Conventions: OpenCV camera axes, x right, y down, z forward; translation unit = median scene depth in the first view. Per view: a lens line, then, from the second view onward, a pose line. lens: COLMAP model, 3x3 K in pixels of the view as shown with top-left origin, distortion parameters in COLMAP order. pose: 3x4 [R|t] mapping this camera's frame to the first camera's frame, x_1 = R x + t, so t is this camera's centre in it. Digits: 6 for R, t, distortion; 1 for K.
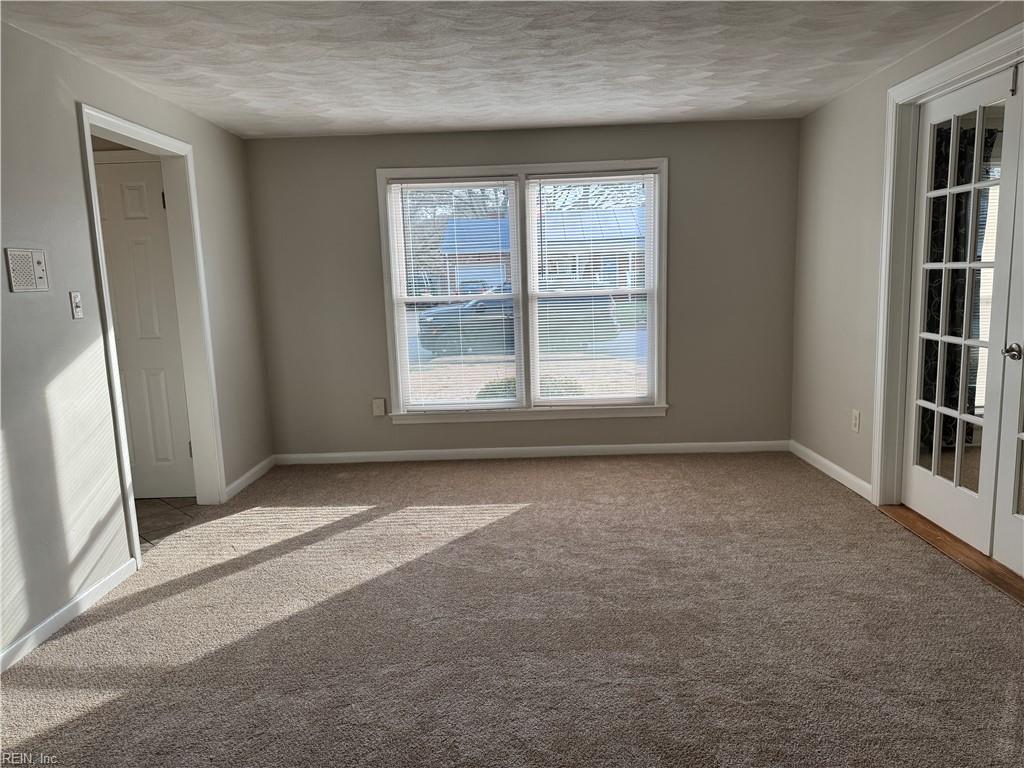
lens RADIAL K [[712.3, 0, 512.0], [0, 712.3, 384.0], [0, 0, 1]] dist [0.119404, -0.183873]
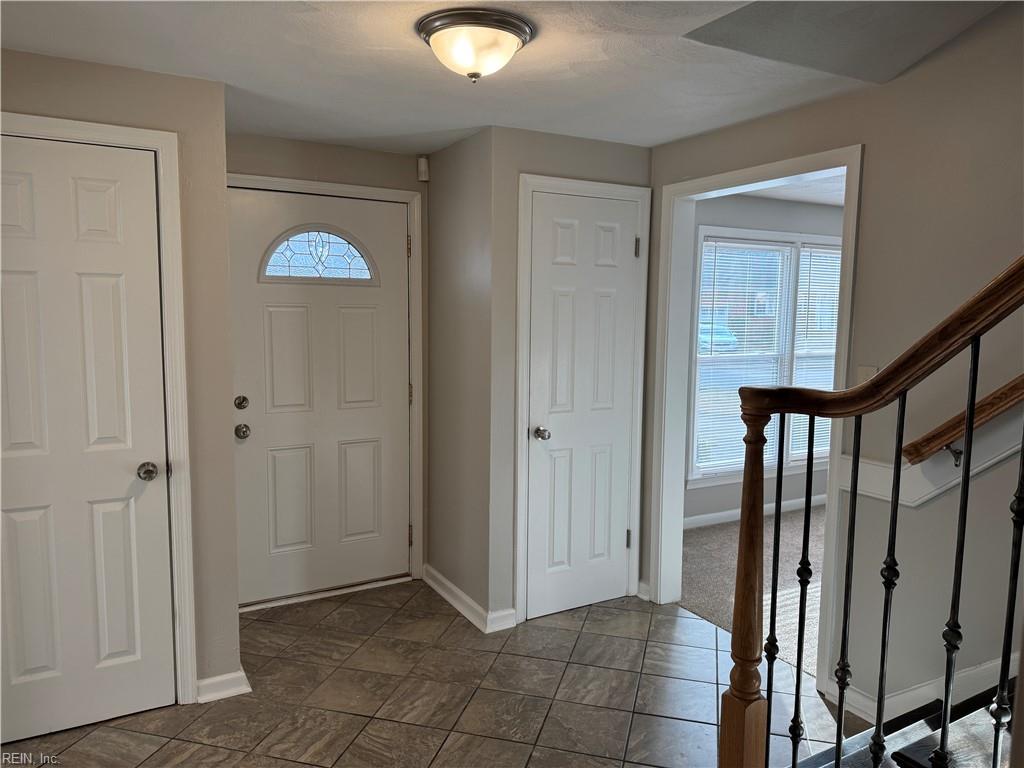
lens RADIAL K [[712.3, 0, 512.0], [0, 712.3, 384.0], [0, 0, 1]] dist [0.119404, -0.183873]
pose [[0.859738, -0.010520, 0.510628, -0.896954], [0.037298, 0.998412, -0.042228, -0.054182], [-0.509372, 0.055350, 0.858764, 0.311583]]
